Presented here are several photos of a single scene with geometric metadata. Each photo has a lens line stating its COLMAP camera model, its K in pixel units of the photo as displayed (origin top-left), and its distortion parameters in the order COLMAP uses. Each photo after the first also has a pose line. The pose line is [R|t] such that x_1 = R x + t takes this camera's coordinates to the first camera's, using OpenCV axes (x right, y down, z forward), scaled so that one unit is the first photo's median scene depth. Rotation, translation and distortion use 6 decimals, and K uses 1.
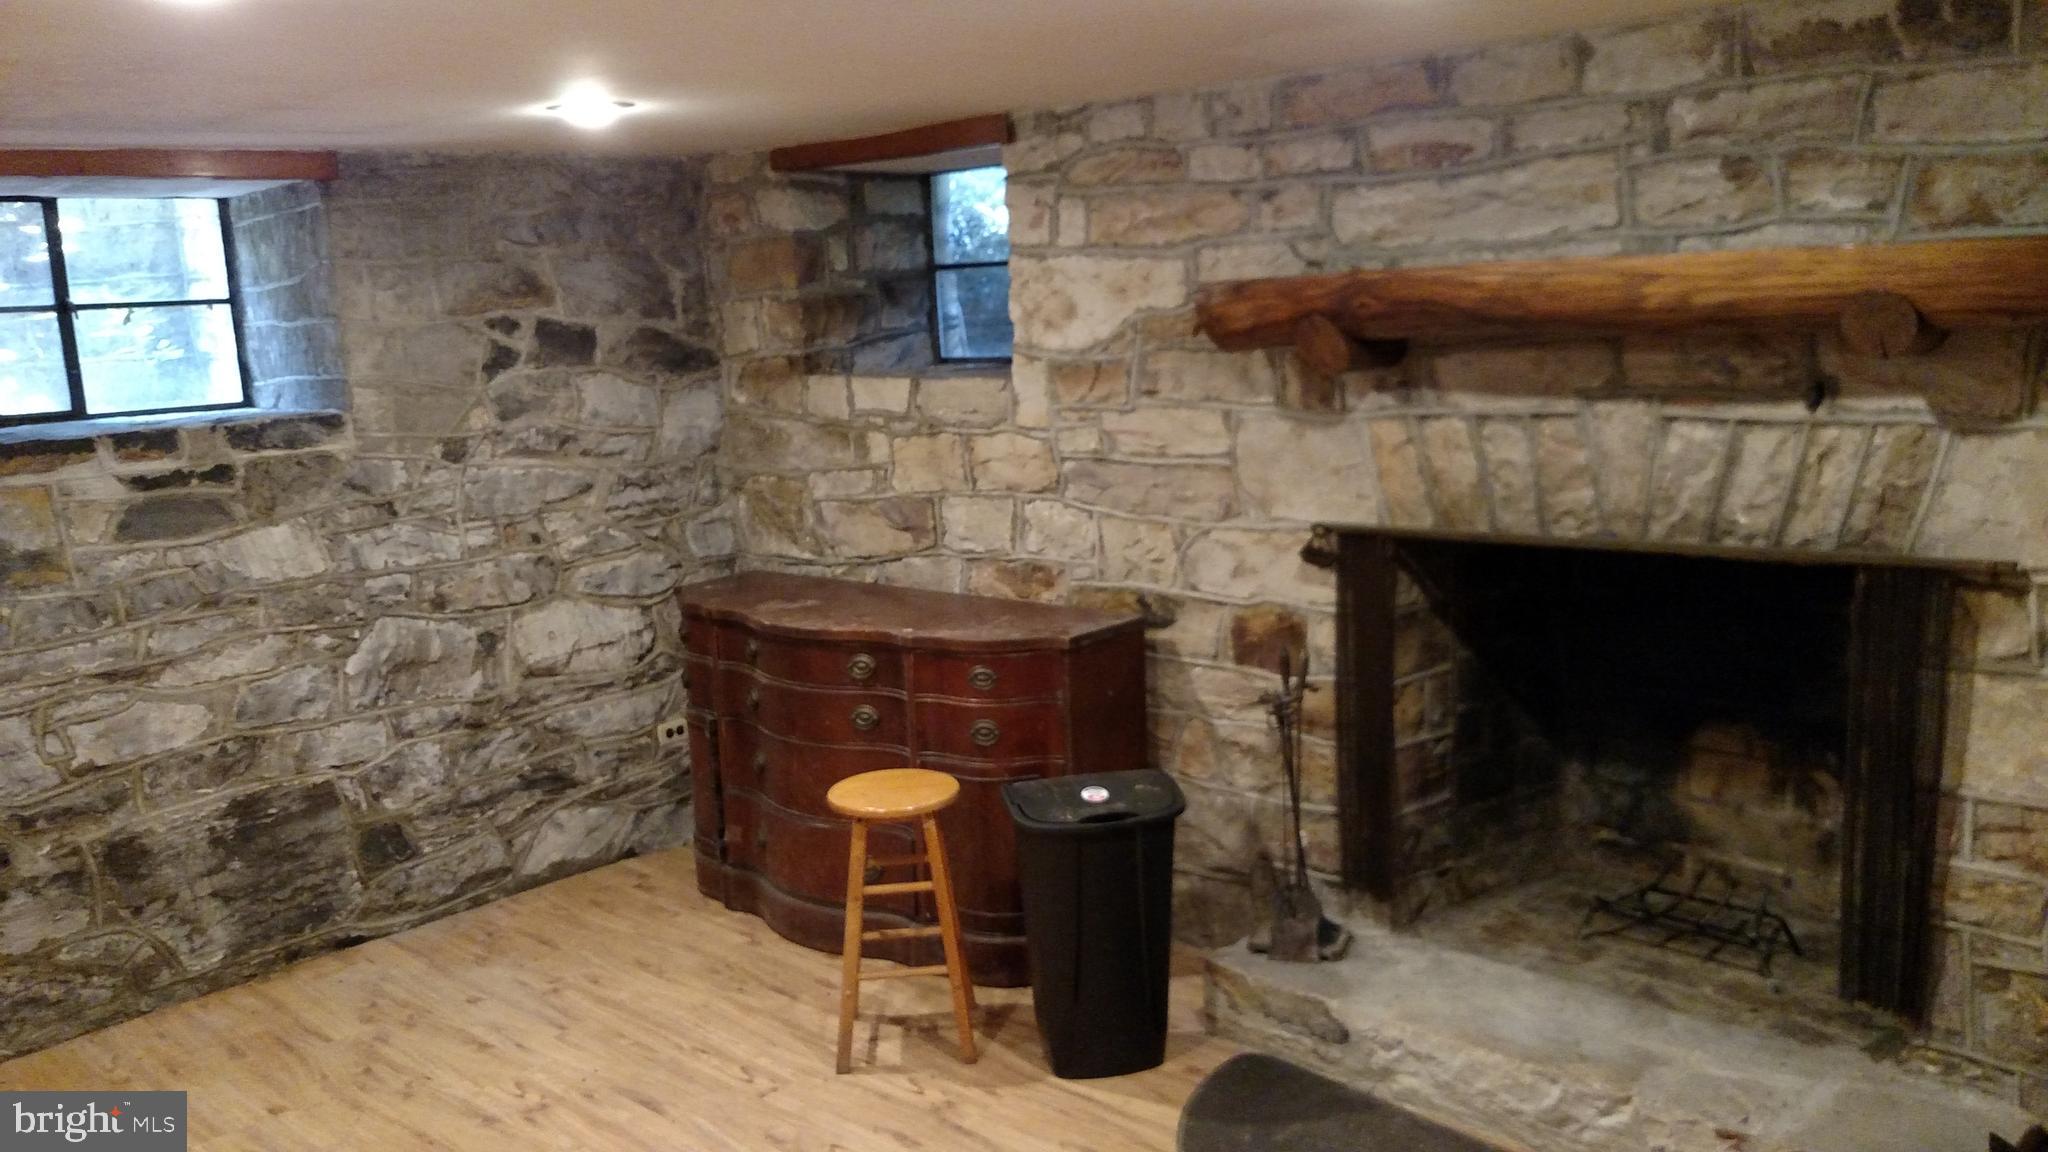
lens RADIAL K [[1645.5, 0, 732.6], [0, 1645.5, 638.2], [0, 0, 1]] dist [0.099113, -0.135191]
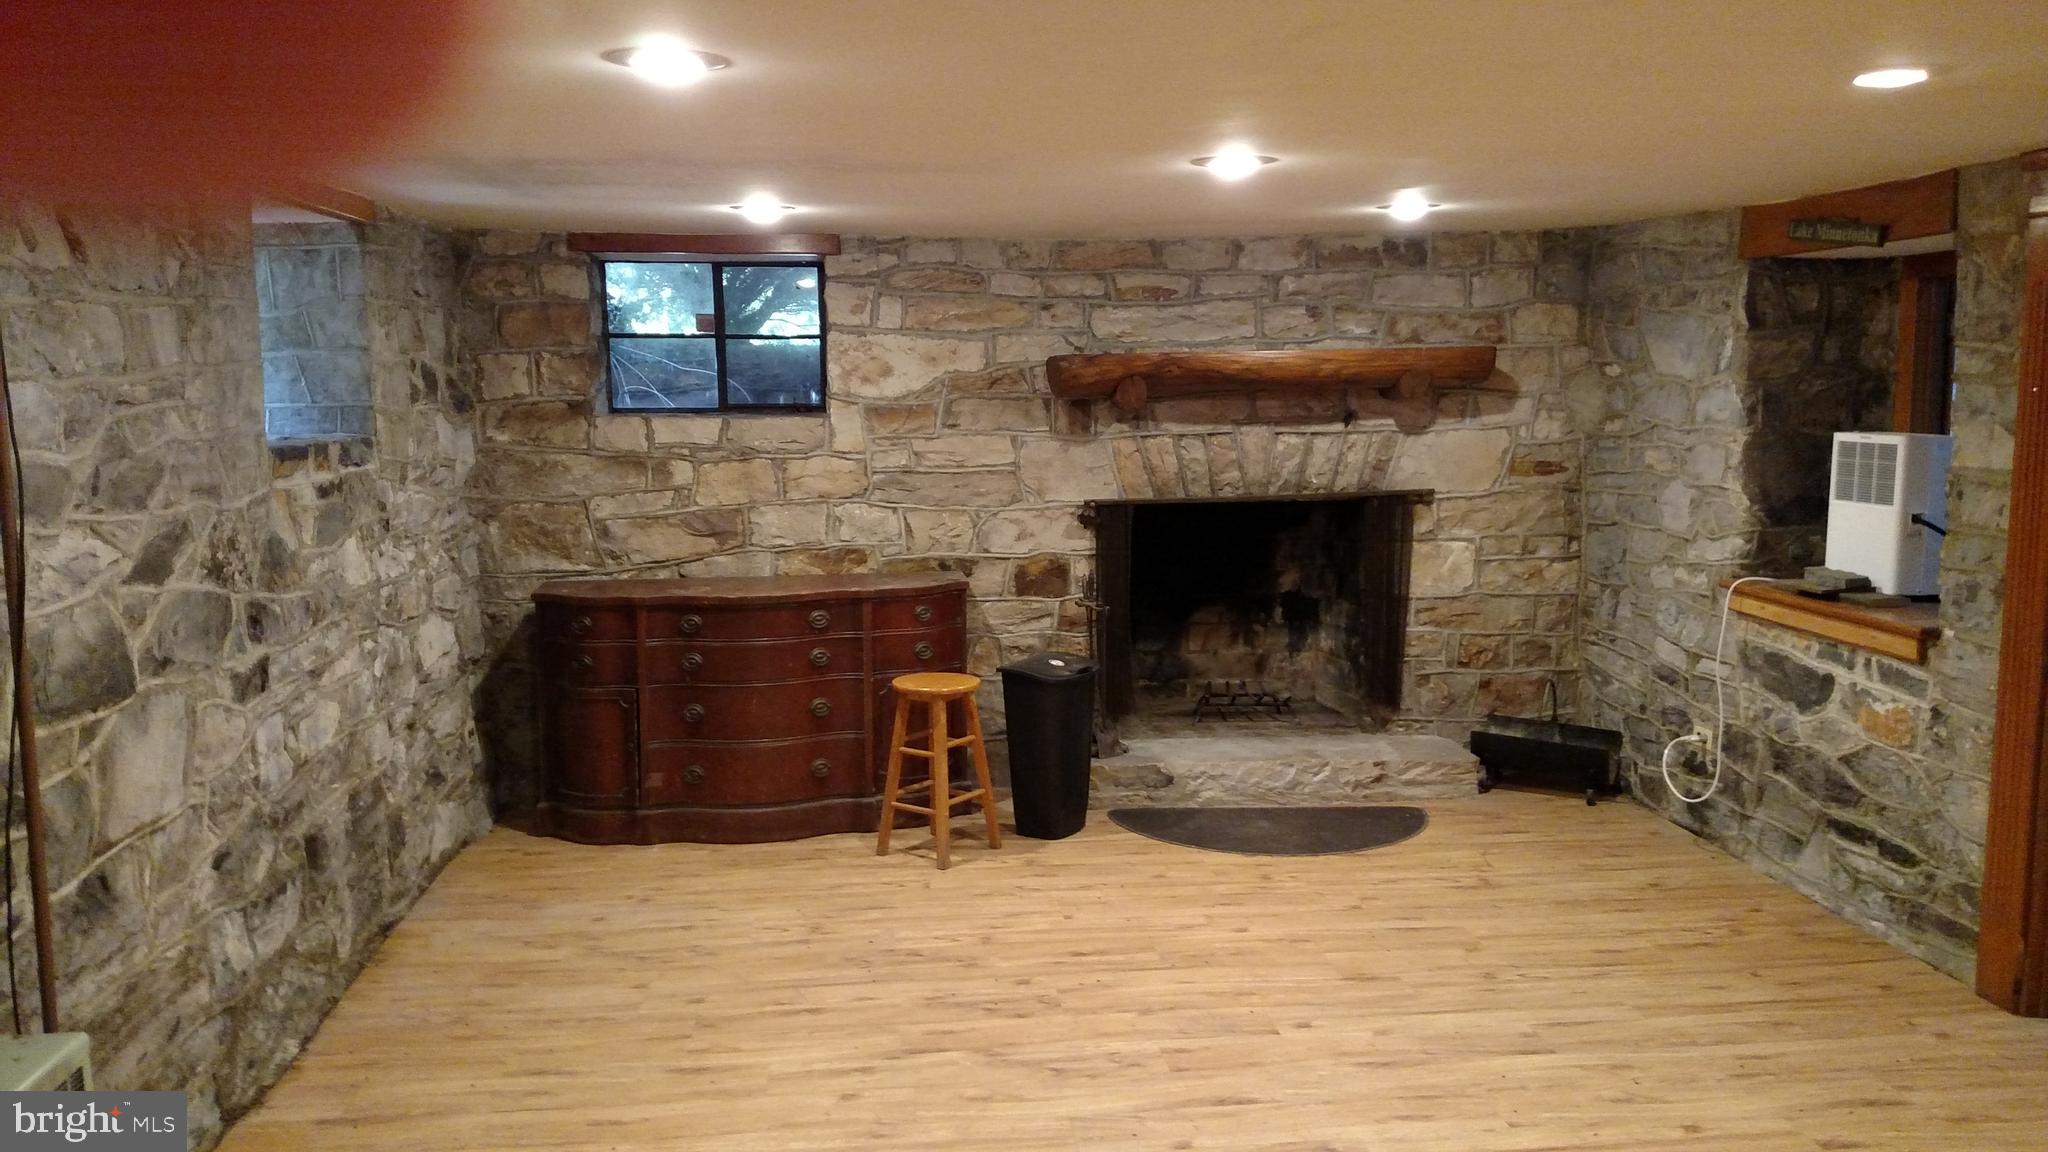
lens RADIAL K [[1645.5, 0, 1044.1], [0, 1645.5, 658.0], [0, 0, 1]] dist [0.099113, -0.135191]
pose [[0.652691, -0.094720, 0.751680, -0.936892], [0.127810, 0.991700, 0.013986, 0.060358], [-0.746766, 0.086944, 0.659380, -0.065548]]
